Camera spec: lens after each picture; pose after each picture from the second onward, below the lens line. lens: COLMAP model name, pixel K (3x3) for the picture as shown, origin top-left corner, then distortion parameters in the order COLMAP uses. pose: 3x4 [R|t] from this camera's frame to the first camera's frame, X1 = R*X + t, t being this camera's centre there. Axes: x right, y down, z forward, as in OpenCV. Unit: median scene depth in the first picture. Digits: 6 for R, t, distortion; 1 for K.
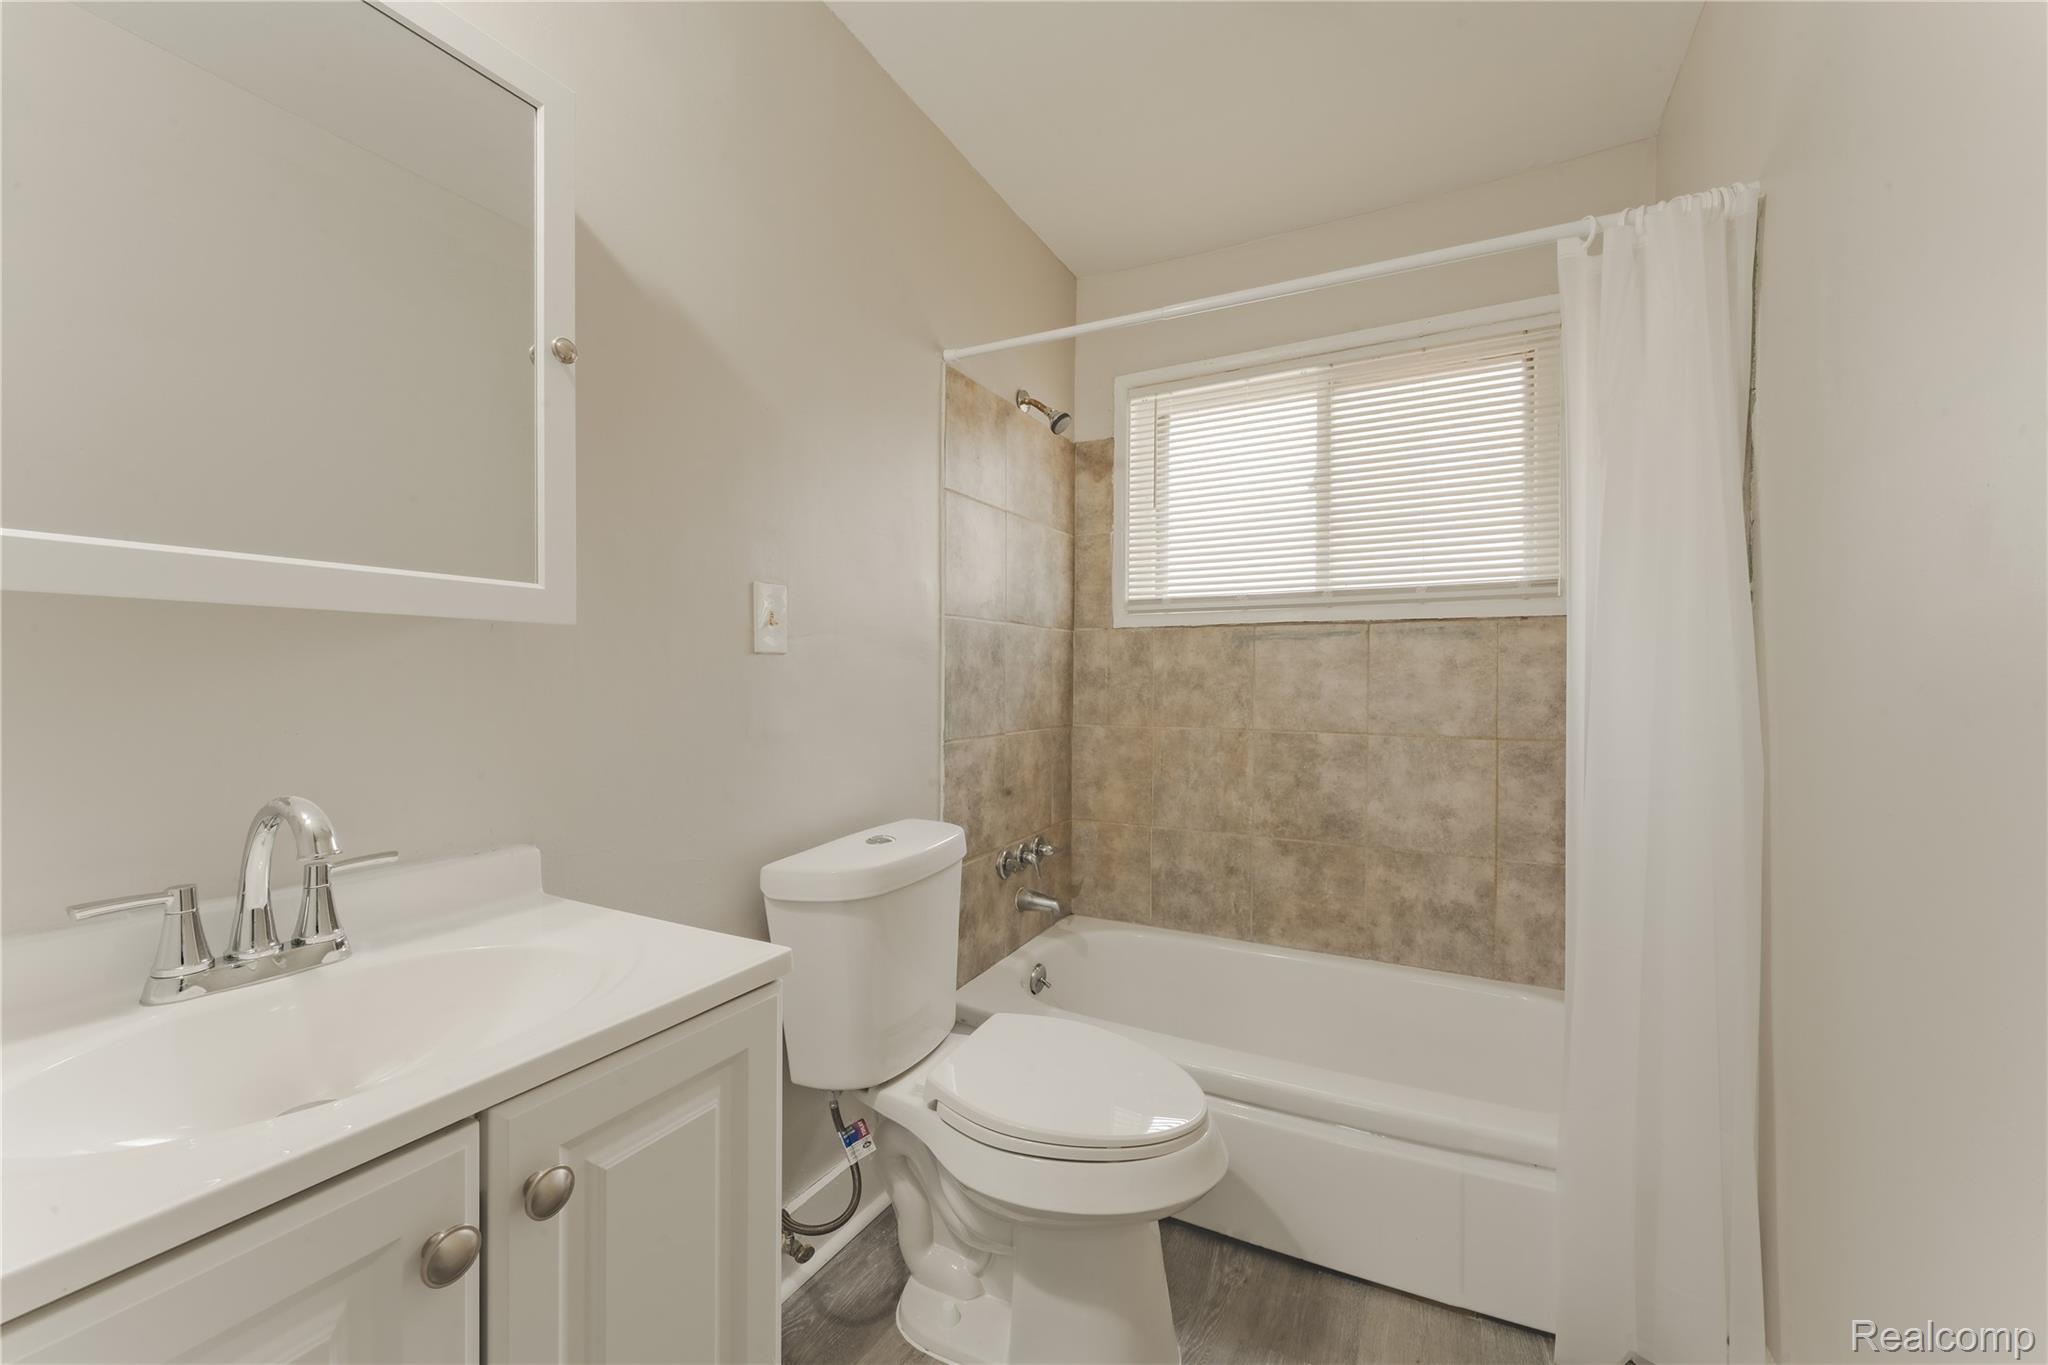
lens RADIAL K [[818.9, 0, 1019.2], [0, 818.9, 681.1], [0, 0, 1]] dist [0.003026, -0.000298]
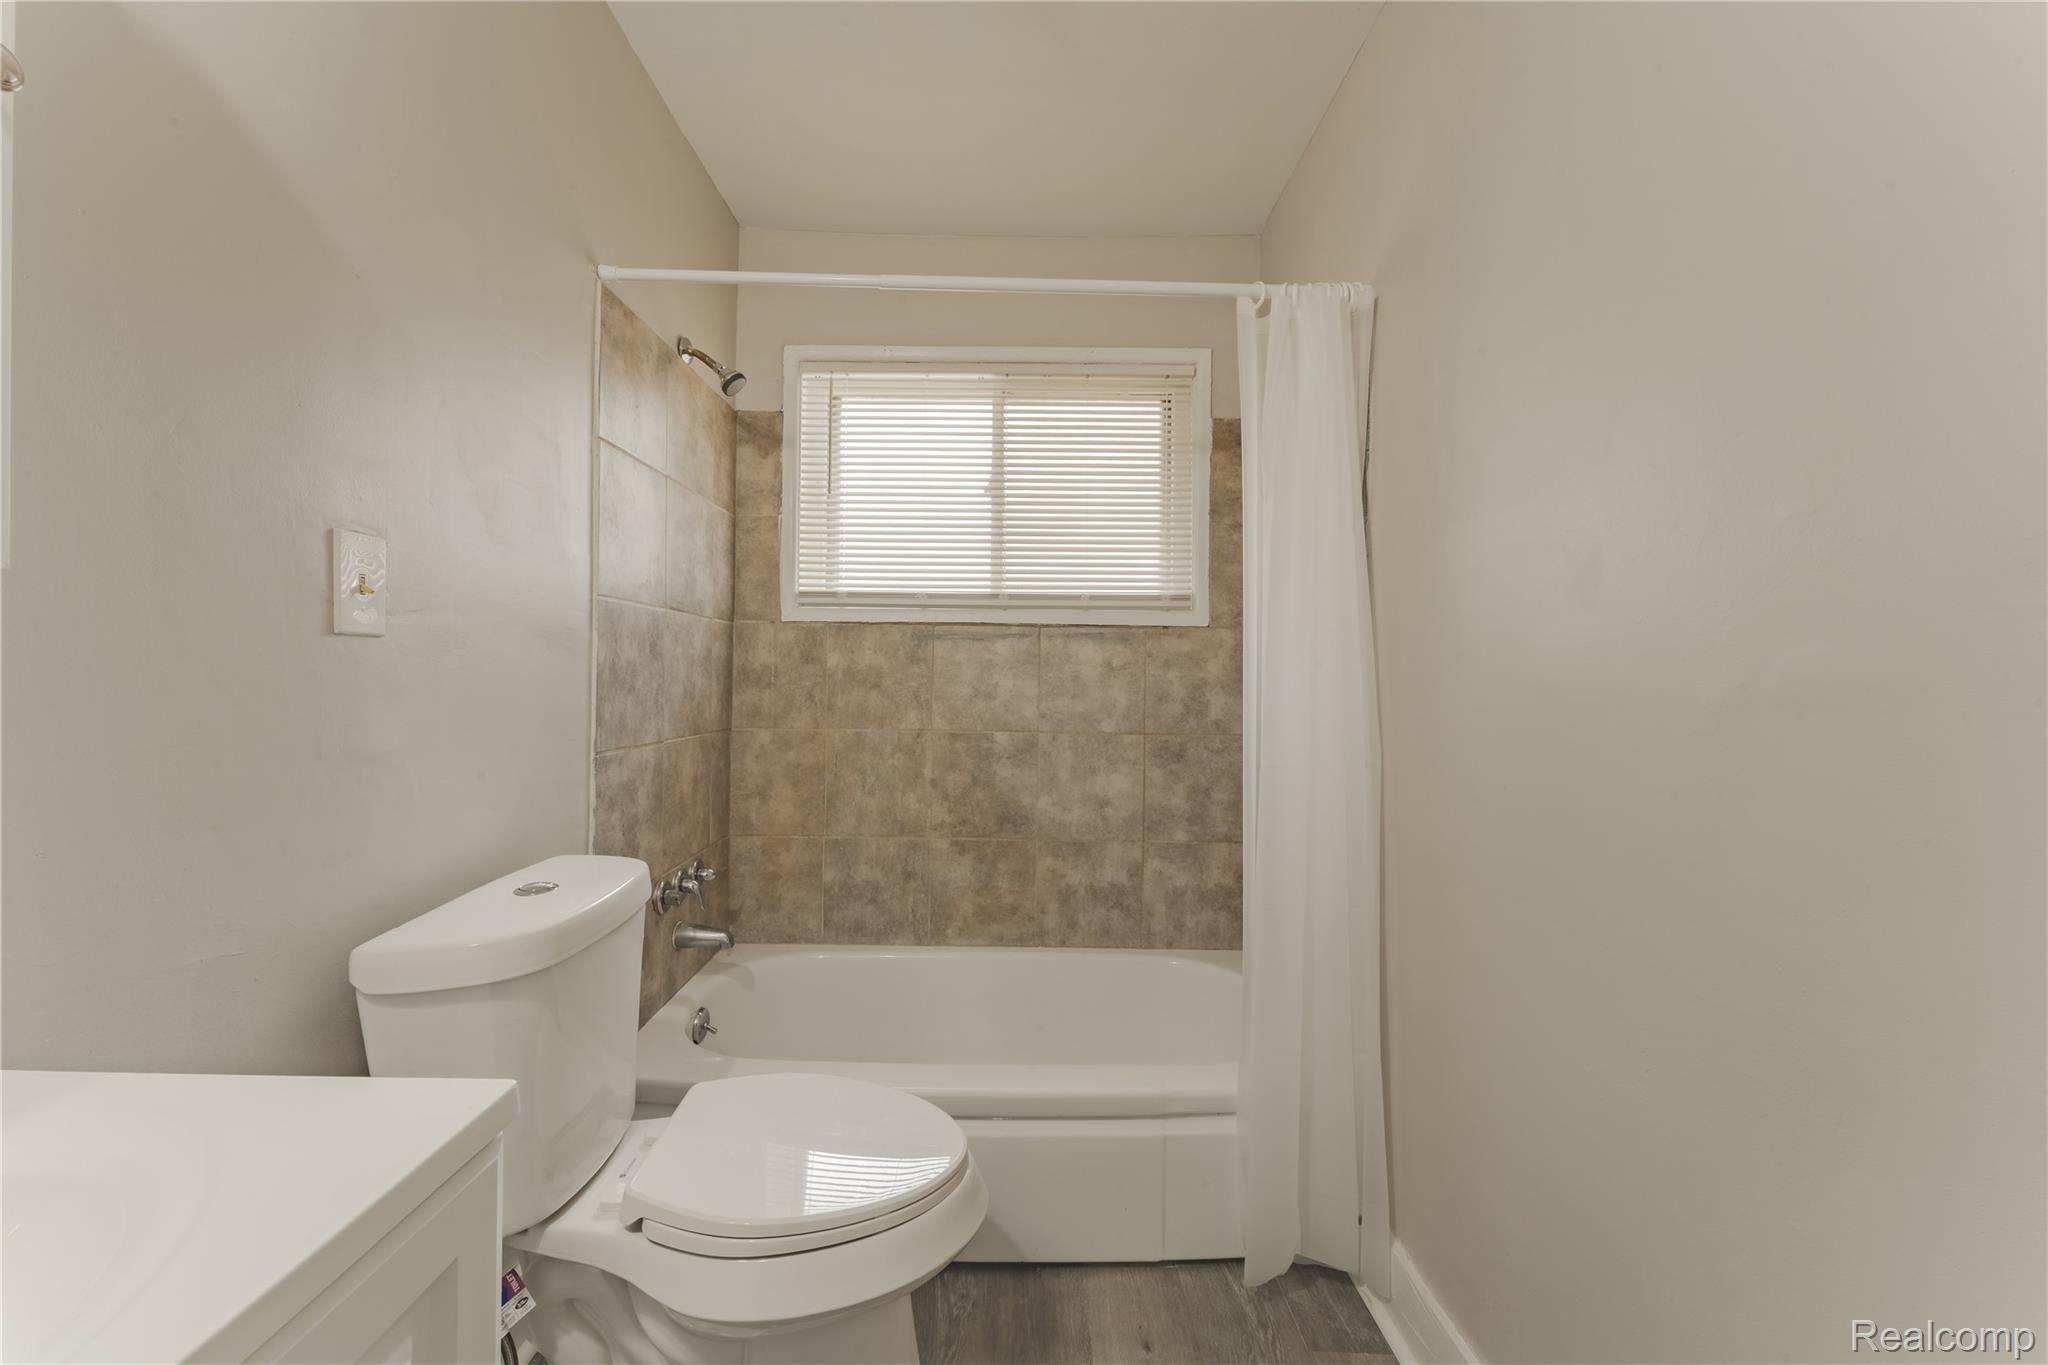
lens RADIAL K [[818.9, 0, 1023.6], [0, 818.9, 680.7], [0, 0, 1]] dist [0.003026, -0.000298]
pose [[0.881576, 0.007503, 0.471983, -0.091121], [-0.007548, 0.999970, -0.001798, 0.000775], [-0.471983, -0.001977, 0.881606, 0.087300]]
